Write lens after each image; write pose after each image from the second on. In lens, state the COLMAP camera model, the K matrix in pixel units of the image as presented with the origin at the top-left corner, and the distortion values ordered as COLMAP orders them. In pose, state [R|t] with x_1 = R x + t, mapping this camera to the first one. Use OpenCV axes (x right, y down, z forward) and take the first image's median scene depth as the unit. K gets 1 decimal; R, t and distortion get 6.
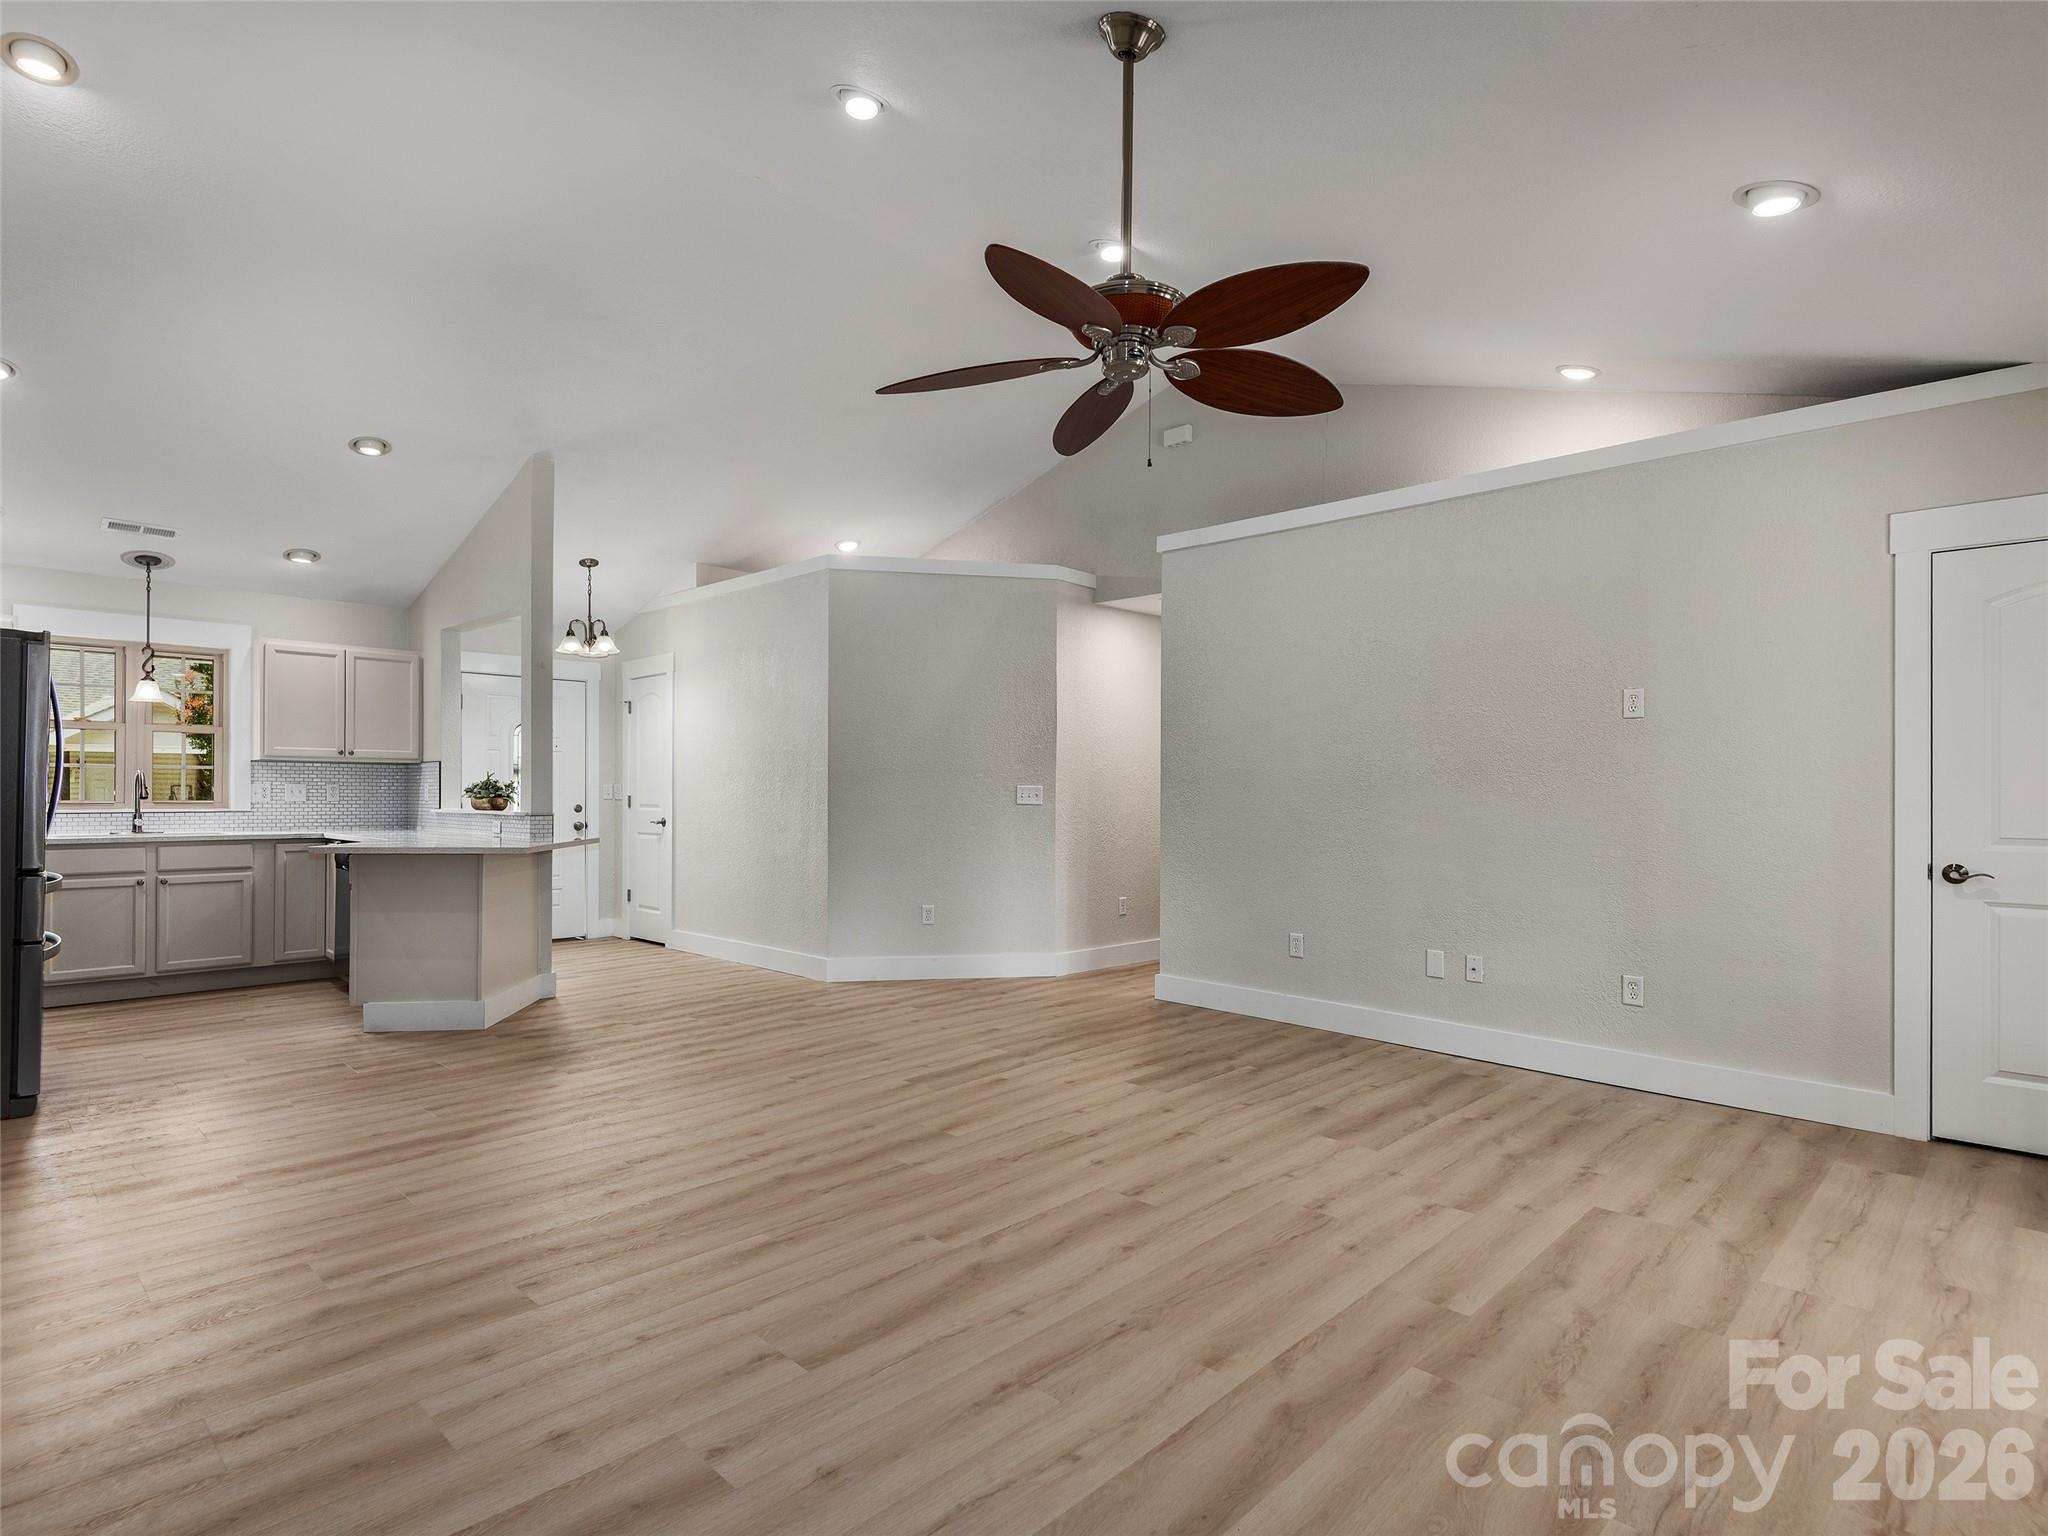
lens RADIAL K [[1067.9, 0, 1028.1], [0, 1067.9, 789.8], [0, 0, 1]] dist [0.002376, -0.000168]
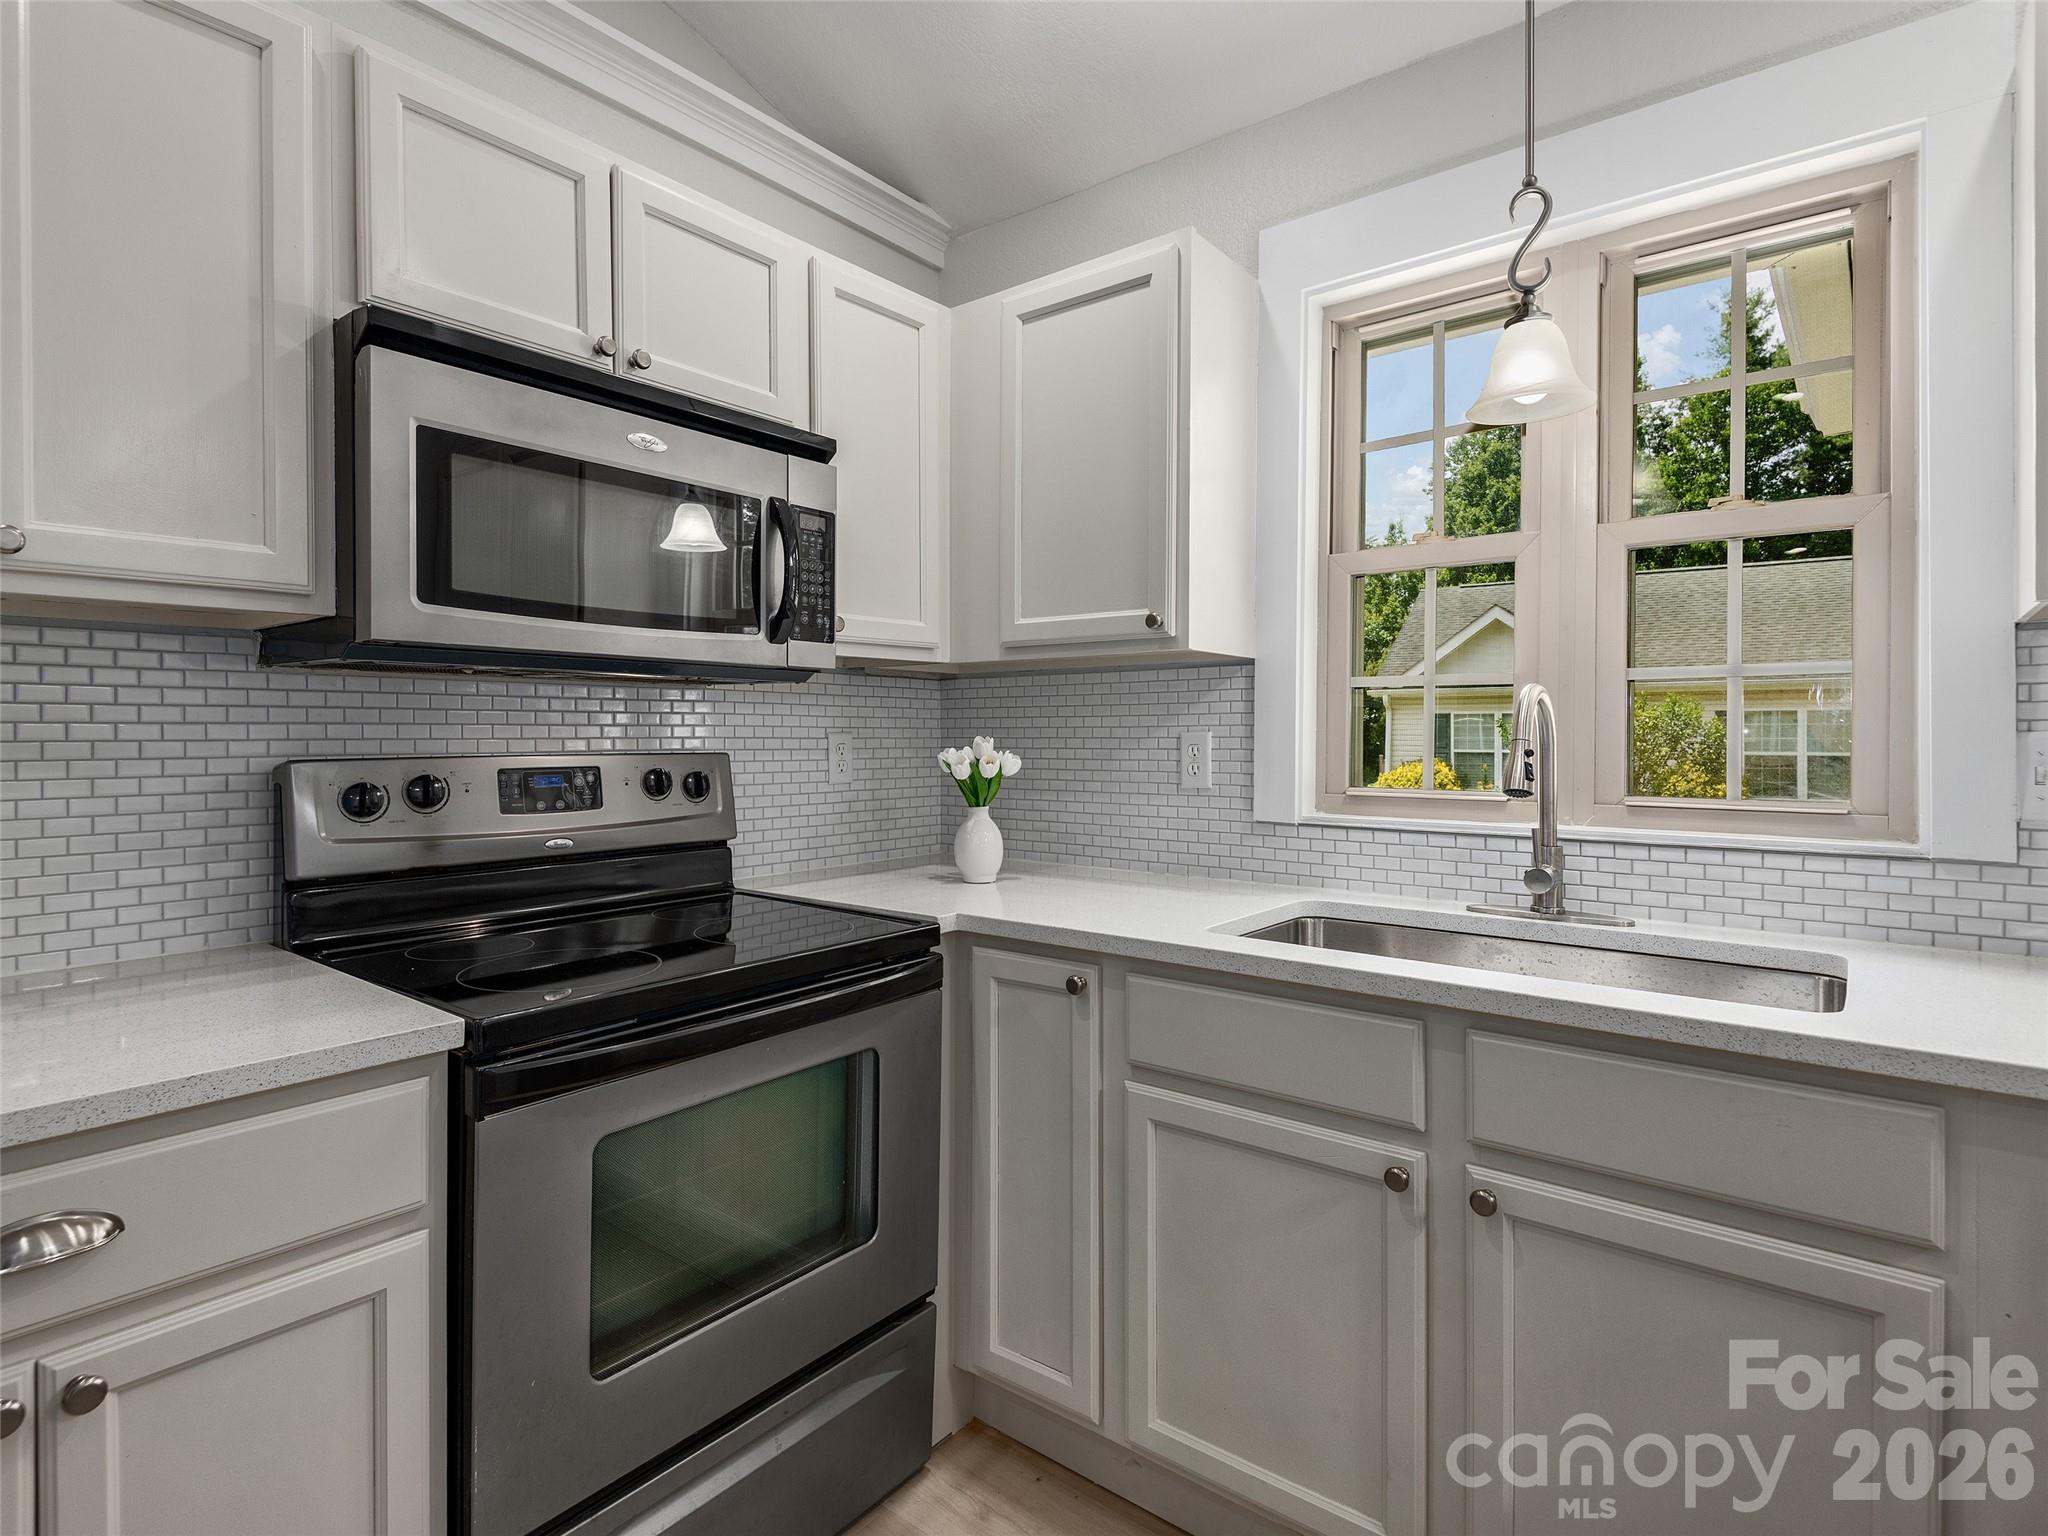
lens RADIAL K [[1052.8, 0, 1015.9], [0, 1052.8, 739.1], [0, 0, 1]] dist [0.046610, -0.039517]
pose [[0.089103, -0.000528, -0.996022, -0.708366], [0.001303, 0.999999, -0.000413, -0.006108], [0.996022, -0.001261, 0.089104, 1.037416]]
